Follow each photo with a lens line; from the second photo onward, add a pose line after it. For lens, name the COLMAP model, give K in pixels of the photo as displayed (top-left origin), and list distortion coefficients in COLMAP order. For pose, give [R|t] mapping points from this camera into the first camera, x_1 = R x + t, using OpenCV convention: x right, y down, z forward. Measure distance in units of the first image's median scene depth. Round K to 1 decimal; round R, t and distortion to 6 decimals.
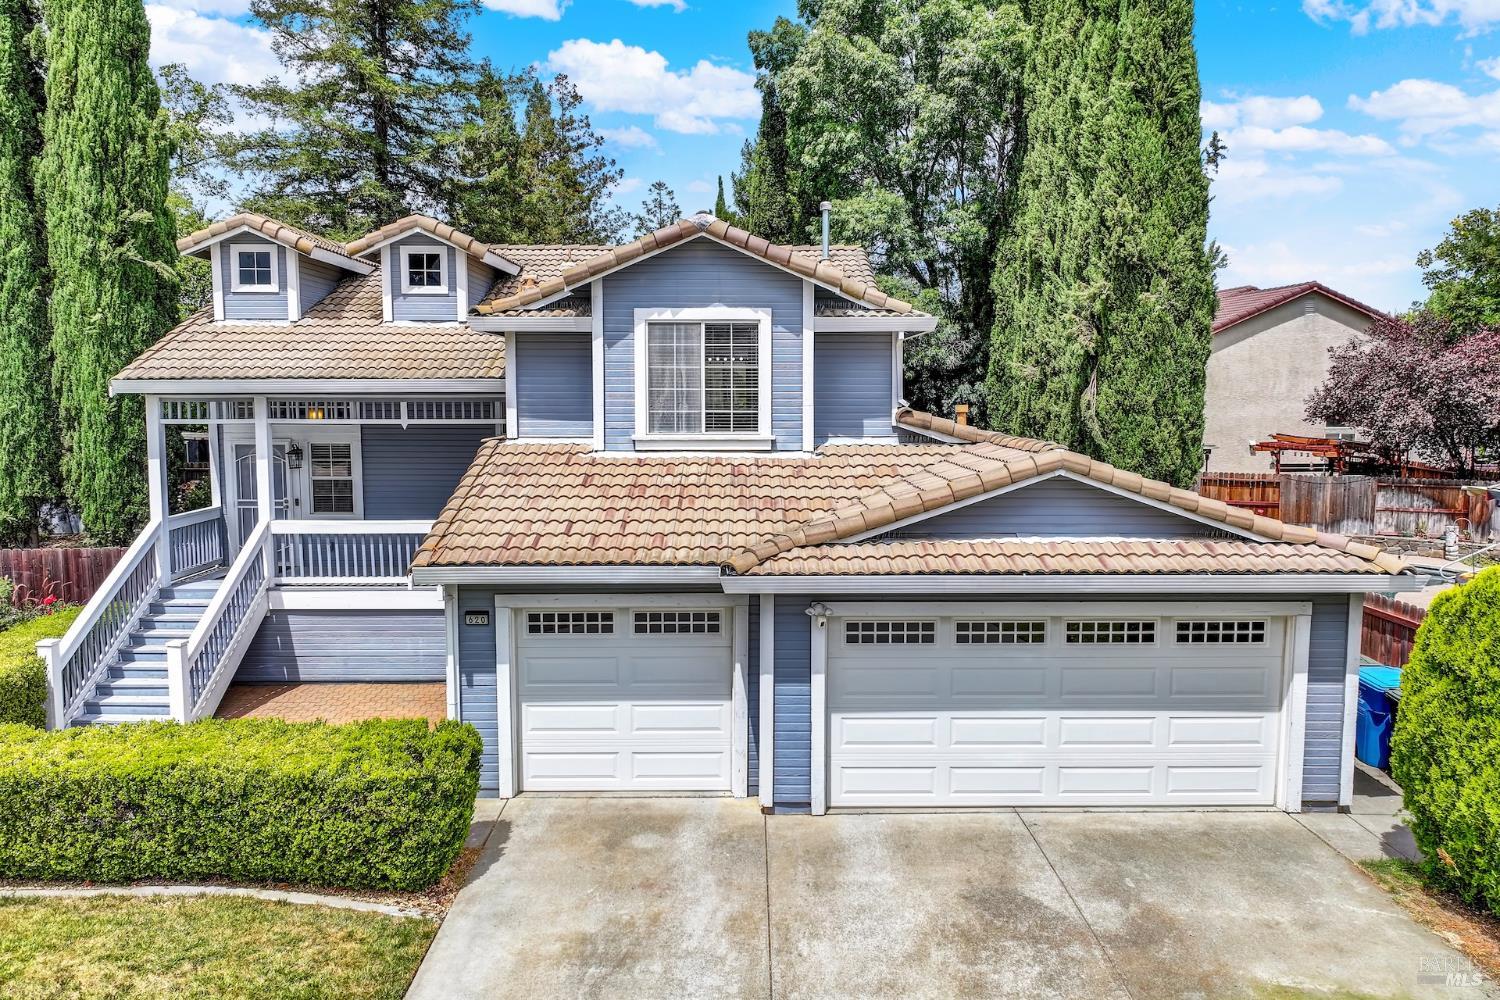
lens RADIAL K [[1009.4, 0, 747.2], [0, 1009.4, 476.1], [0, 0, 1]] dist [0.001873, 0.000095]
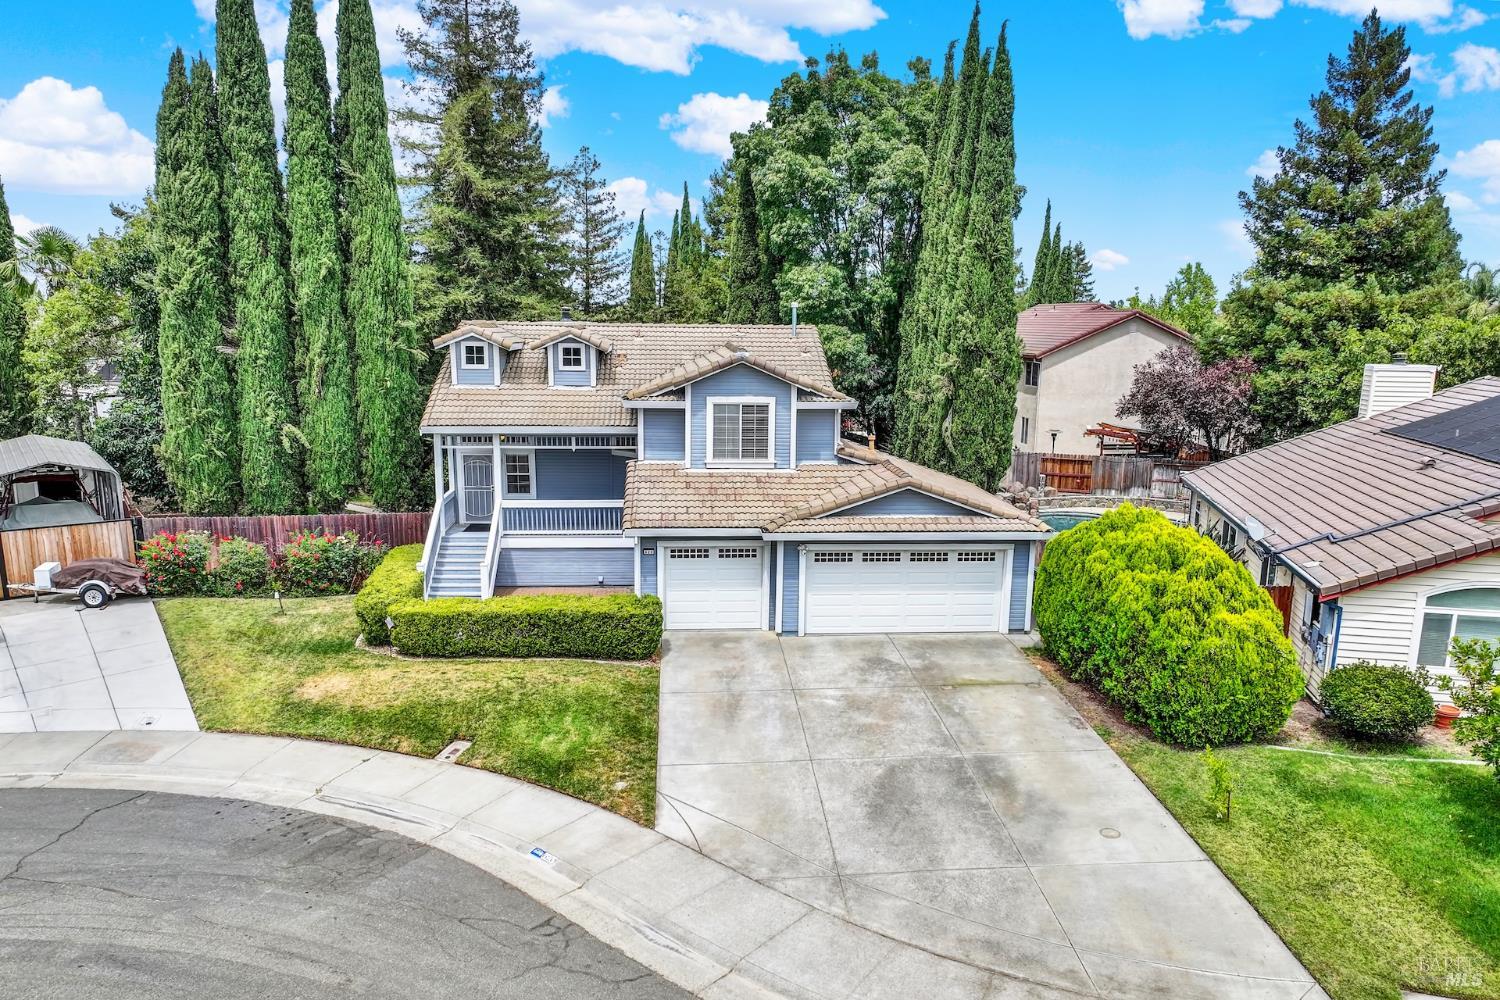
lens RADIAL K [[1039.5, 0, 750.0], [0, 1039.5, 500.0], [0, 0, 1]] dist [-0.001087, -0.000229]
pose [[0.997348, 0.001345, 0.072765, -0.174296], [-0.007476, 0.996433, 0.084056, -0.135688], [-0.072393, -0.084377, 0.993801, -1.047482]]
